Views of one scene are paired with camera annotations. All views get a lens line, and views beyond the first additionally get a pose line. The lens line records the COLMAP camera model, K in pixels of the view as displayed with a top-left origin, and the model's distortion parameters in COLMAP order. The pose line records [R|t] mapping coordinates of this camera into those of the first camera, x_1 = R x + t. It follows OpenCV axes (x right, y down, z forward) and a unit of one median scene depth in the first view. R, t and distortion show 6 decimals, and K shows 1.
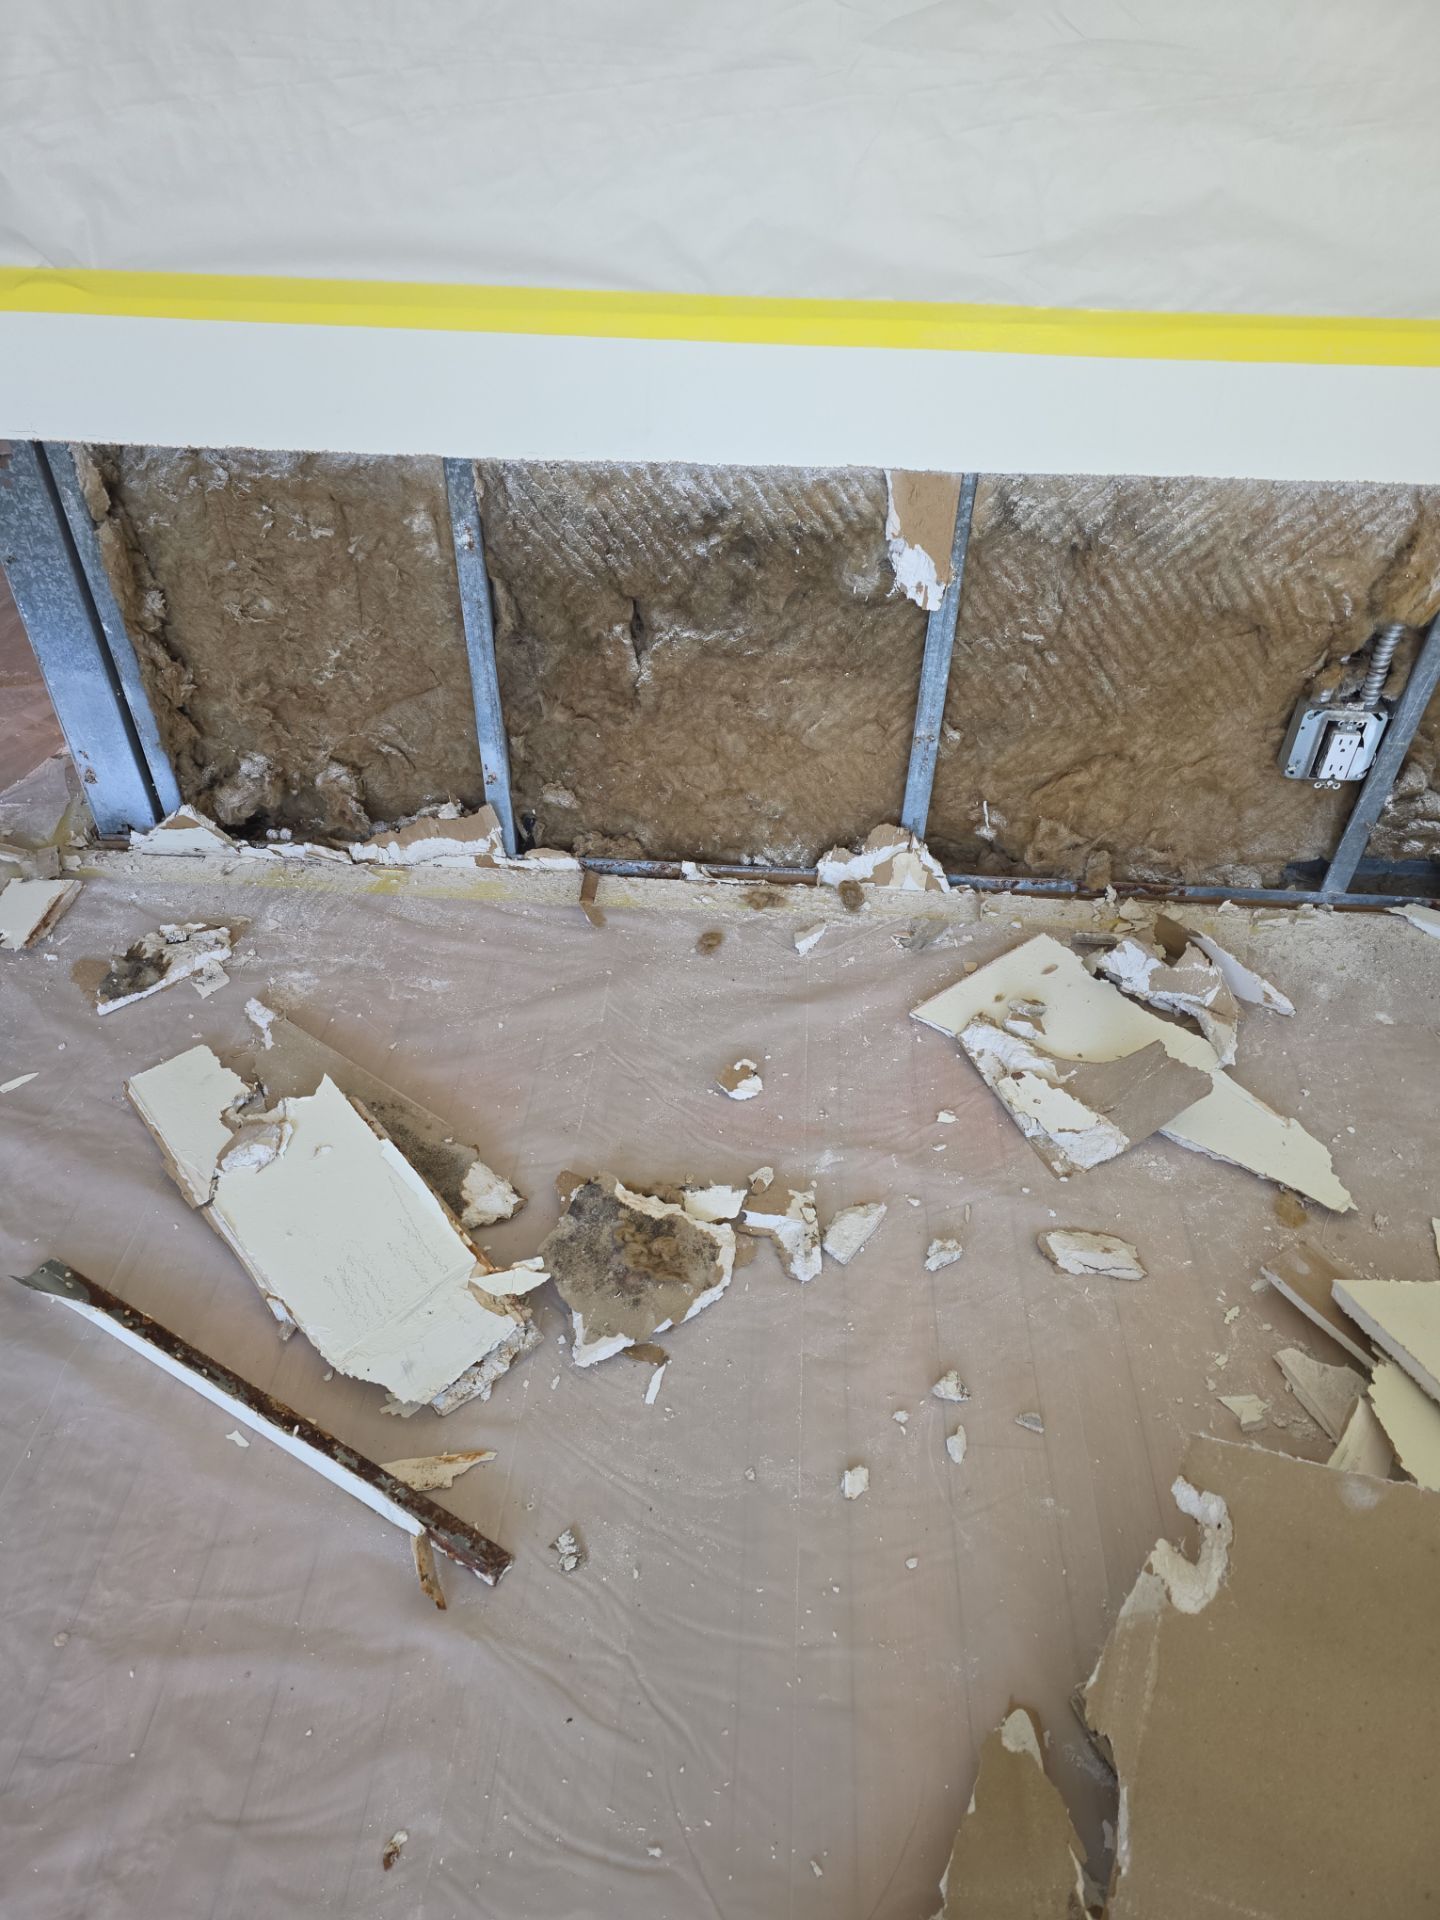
lens RADIAL K [[1278.7, 0, 716.5], [0, 1278.7, 963.4], [0, 0, 1]] dist [-0.001792, -0.005751]
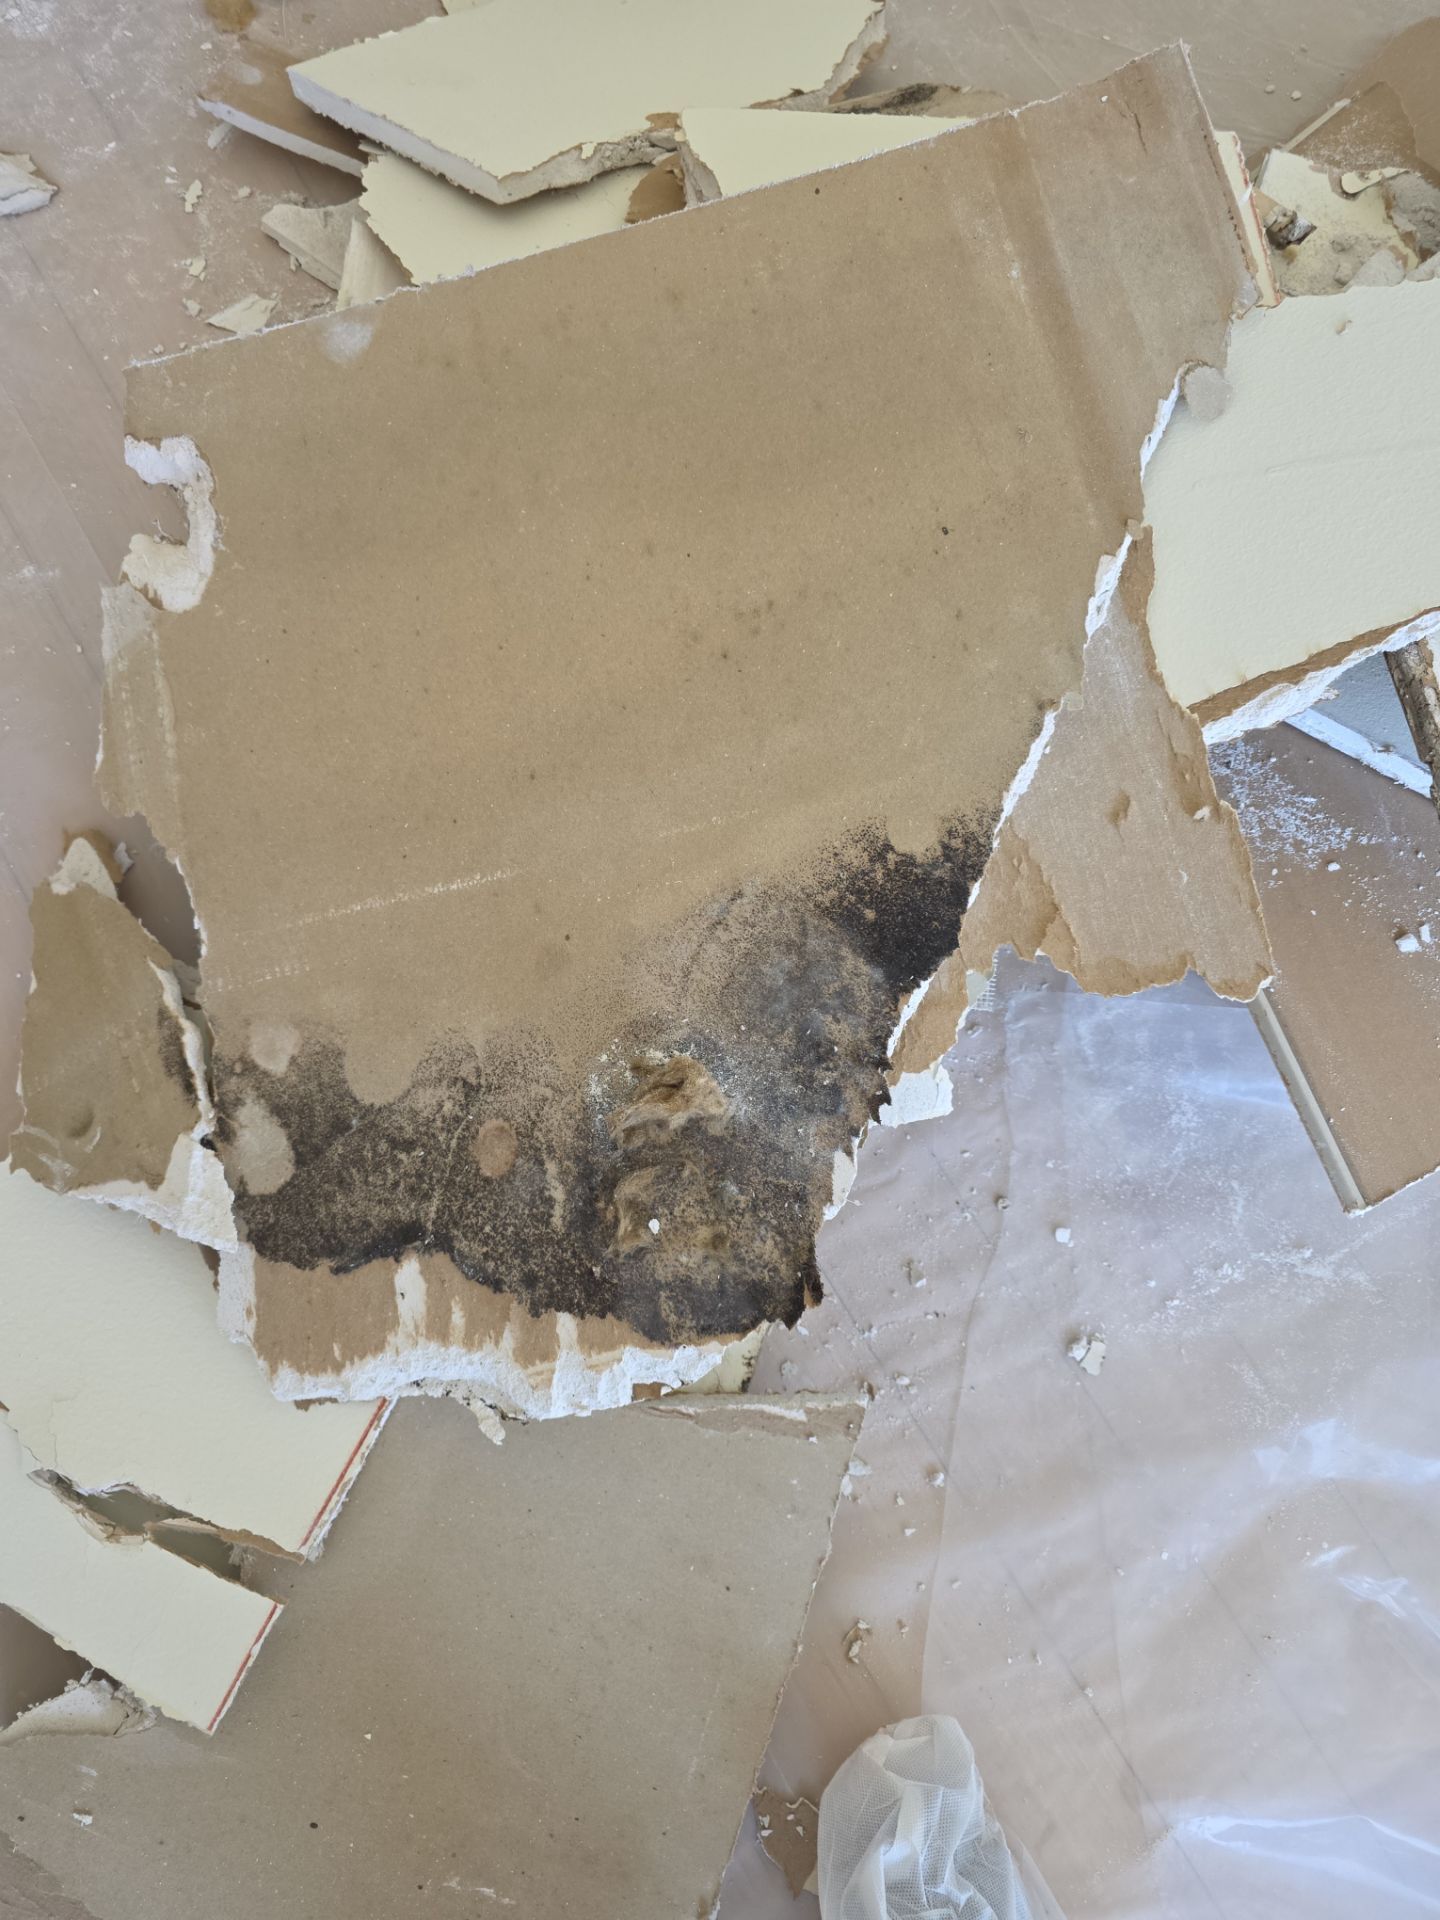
lens RADIAL K [[1278.7, 0, 722.2], [0, 1278.7, 960.0], [0, 0, 1]] dist [-0.001792, -0.005751]
pose [[0.807559, -0.542292, 0.231881, 0.288844], [0.295757, 0.712503, 0.636292, 0.245219], [-0.510271, -0.445263, 0.735775, 0.217187]]
